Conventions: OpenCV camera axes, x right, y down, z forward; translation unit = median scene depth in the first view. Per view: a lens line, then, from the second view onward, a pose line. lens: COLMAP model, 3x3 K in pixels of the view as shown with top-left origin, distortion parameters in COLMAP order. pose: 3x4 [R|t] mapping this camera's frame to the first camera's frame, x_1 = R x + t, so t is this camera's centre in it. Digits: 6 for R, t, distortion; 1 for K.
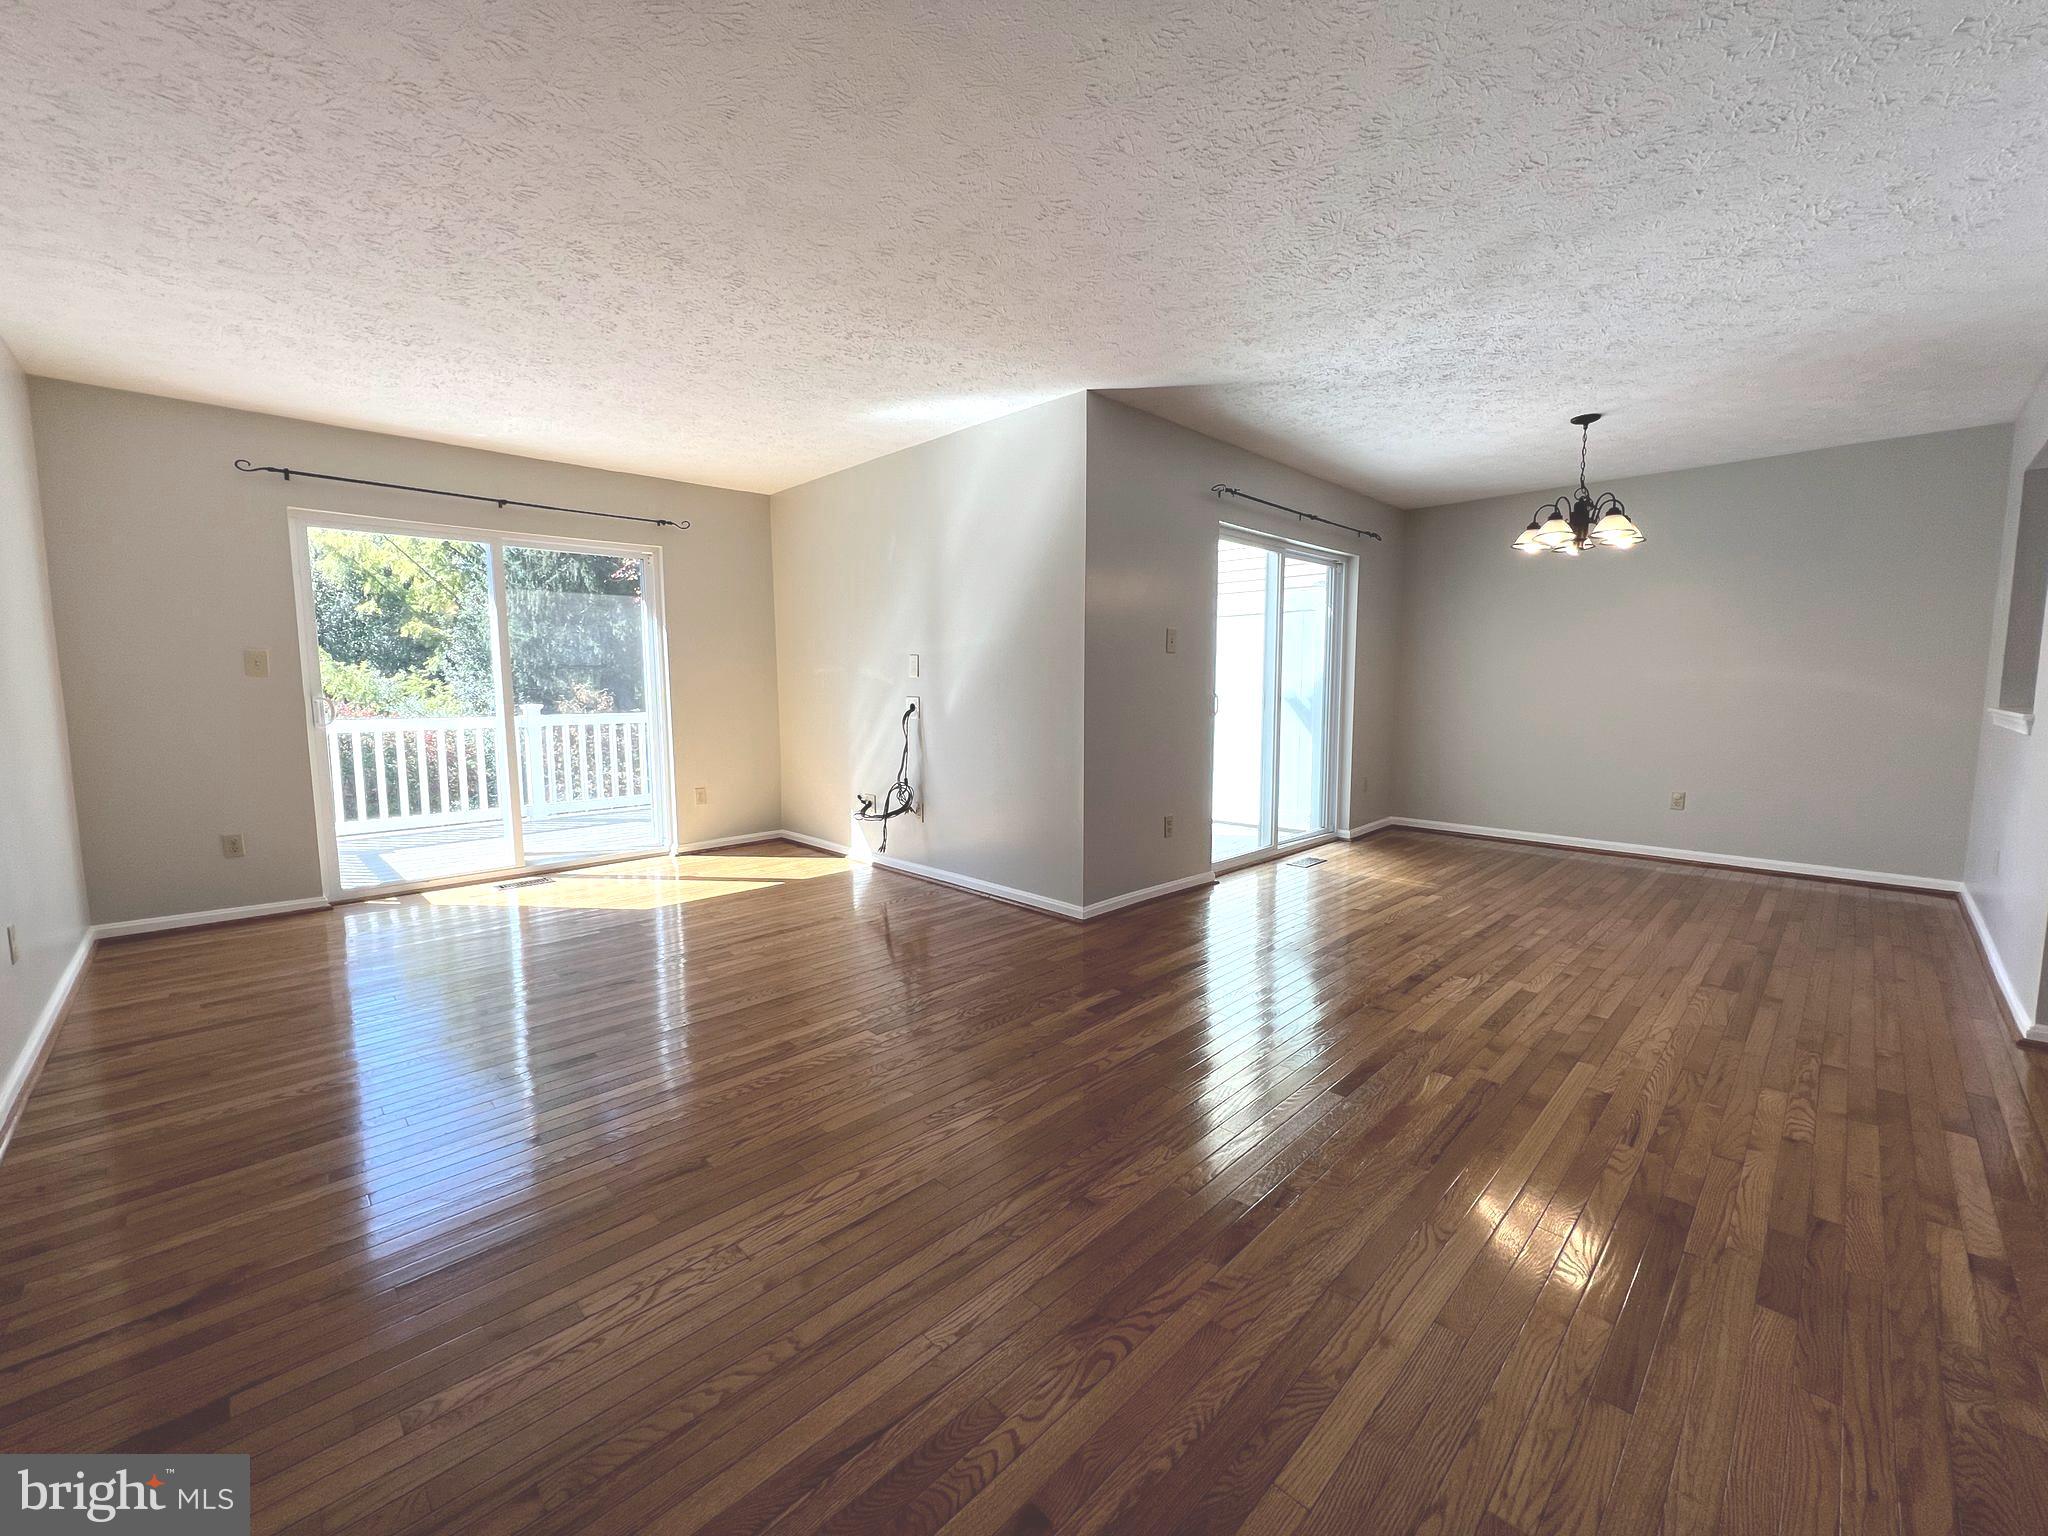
lens RADIAL K [[821.3, 0, 1025.1], [0, 821.3, 766.6], [0, 0, 1]] dist [-0.003426, 0.000572]
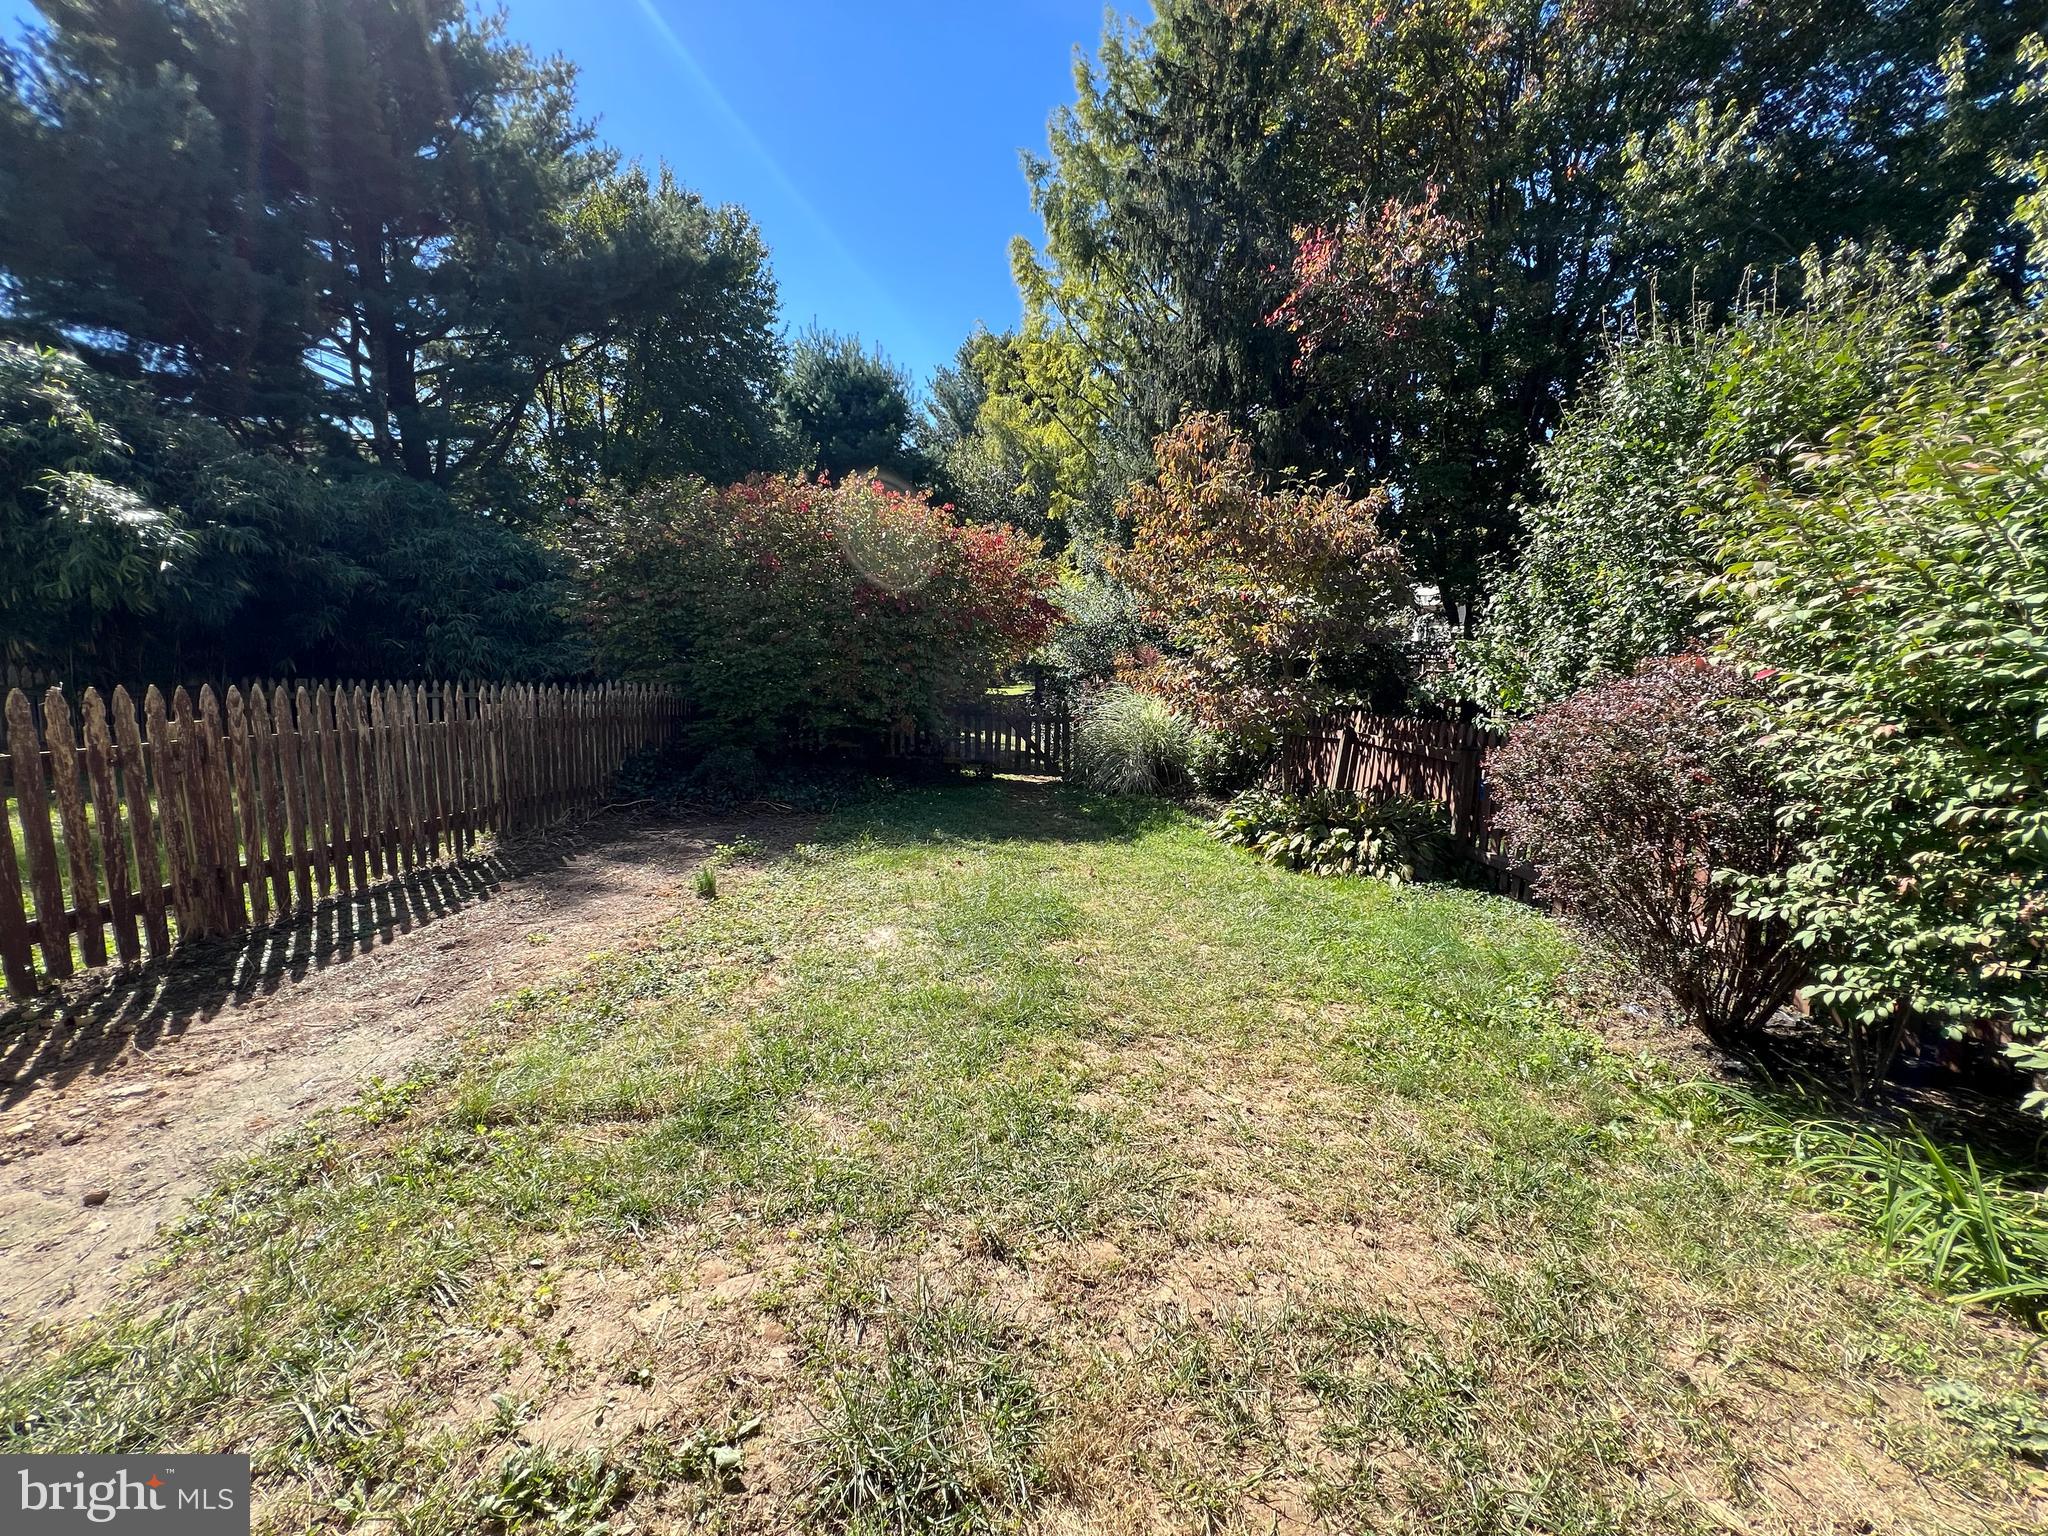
lens RADIAL K [[821.3, 0, 1024.5], [0, 821.3, 756.8], [0, 0, 1]] dist [-0.003426, 0.000572]
pose [[0.741486, 0.105579, -0.662610, -0.834165], [-0.078695, 0.994411, 0.070384, 0.313347], [0.666338, -0.000045, 0.745650, 1.797979]]
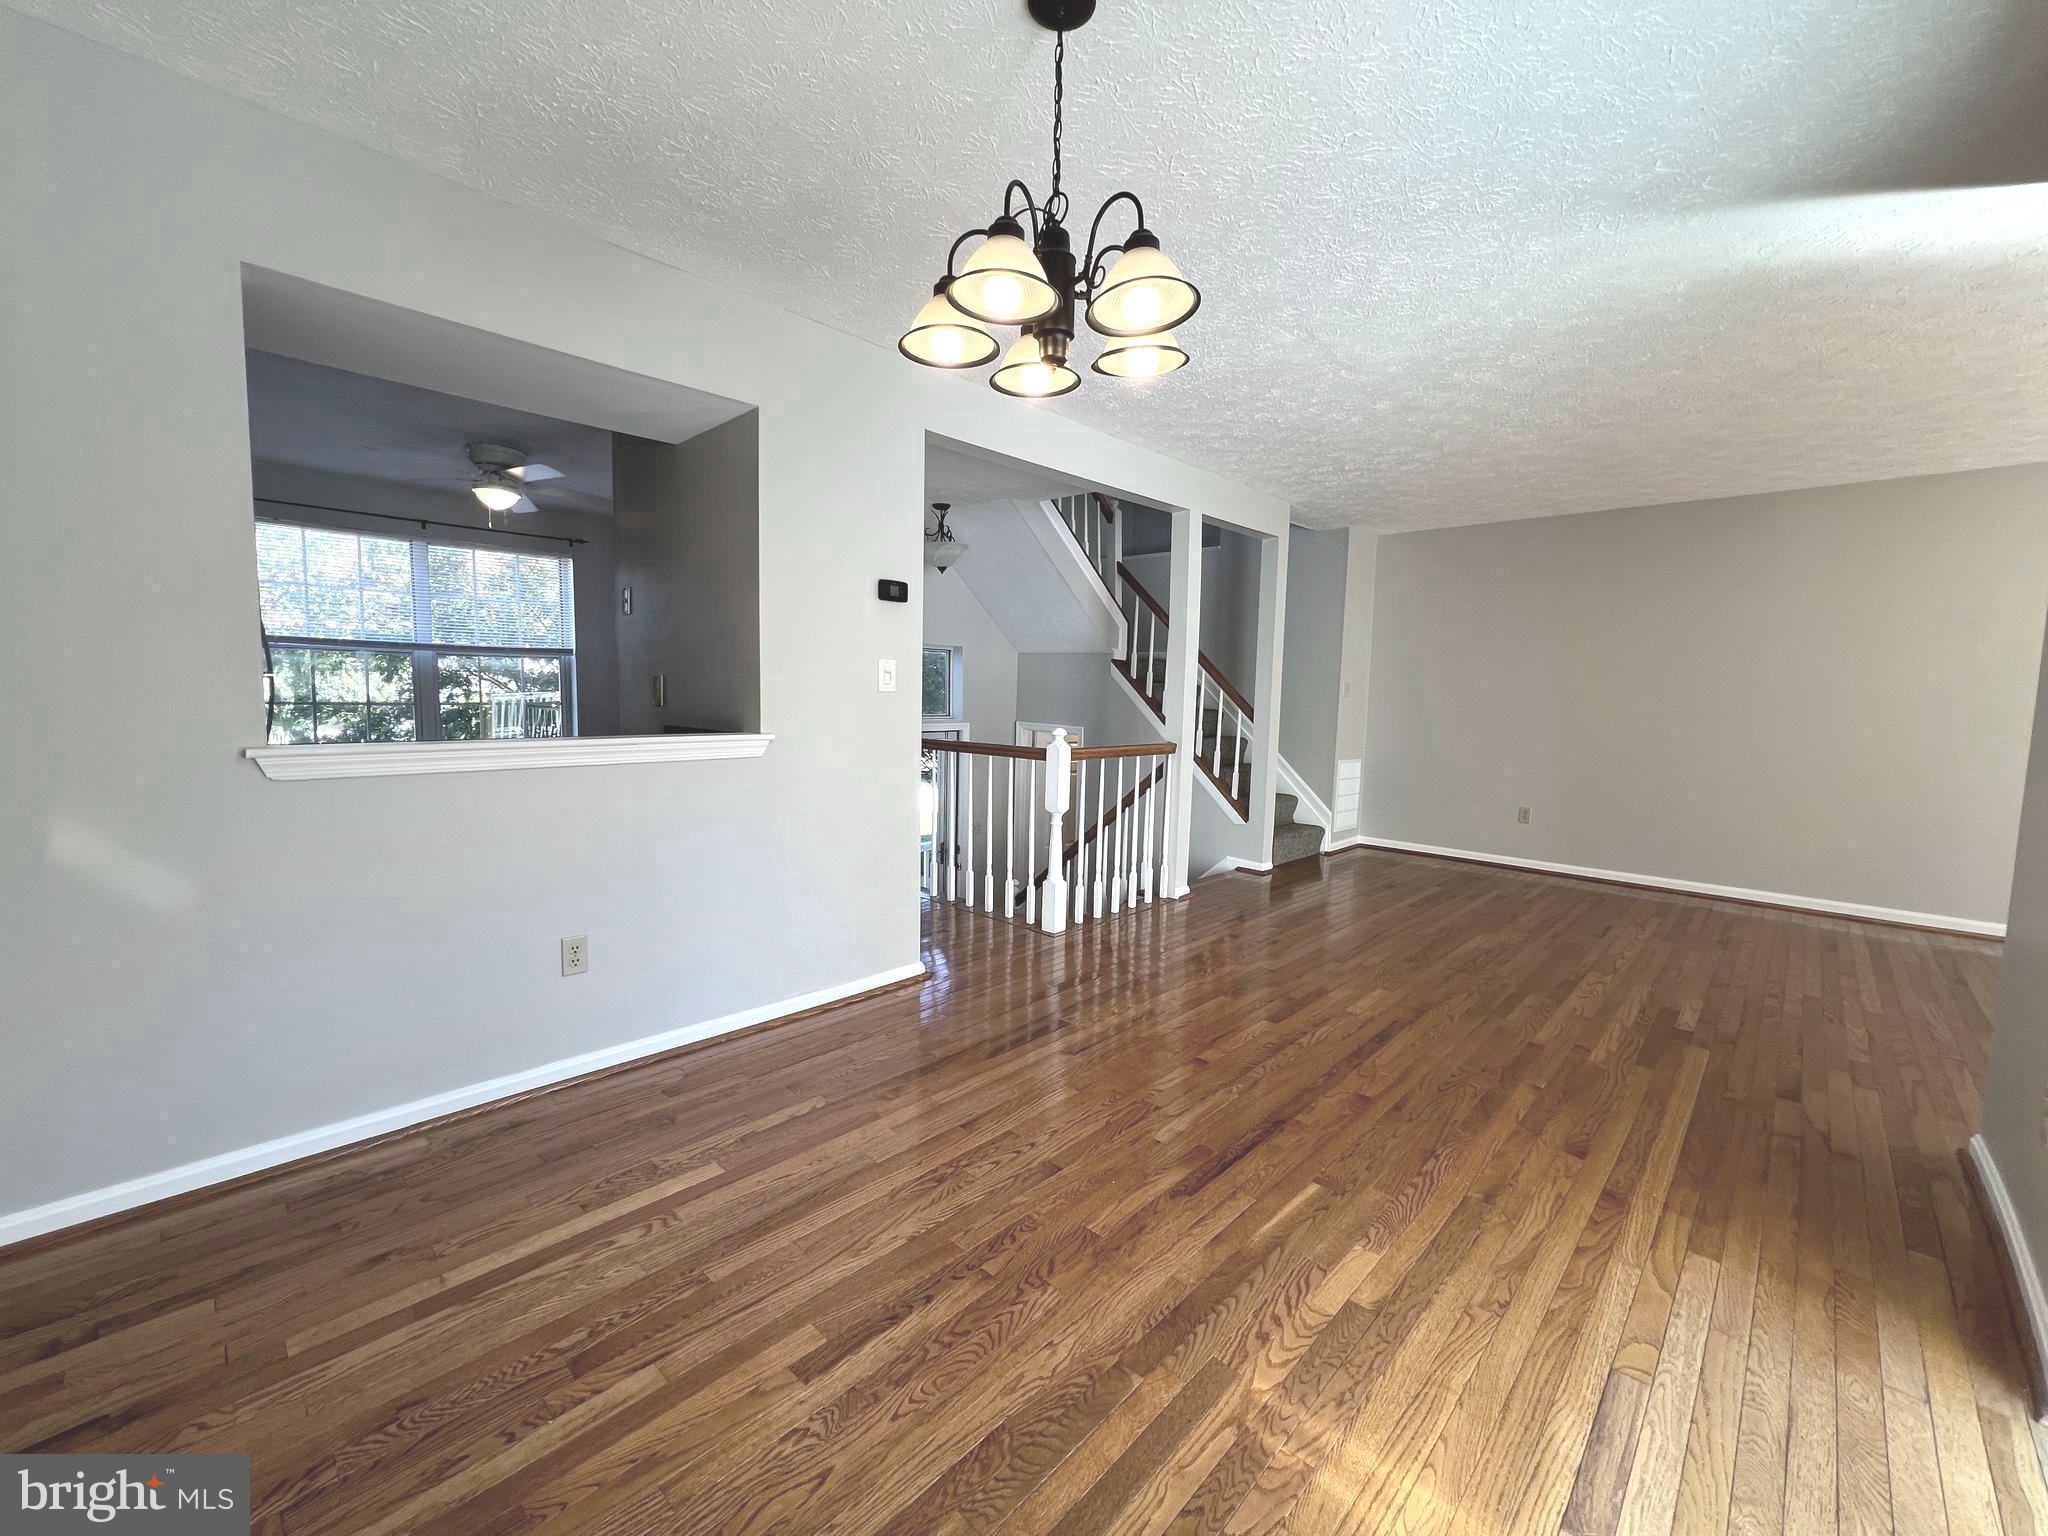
lens RADIAL K [[821.3, 0, 1027.1], [0, 821.3, 770.5], [0, 0, 1]] dist [-0.003426, 0.000572]
pose [[-0.999455, -0.016175, -0.028776, 0.665595], [-0.021586, 0.979764, 0.198989, -0.149559], [0.024975, 0.199502, -0.979579, 1.344596]]
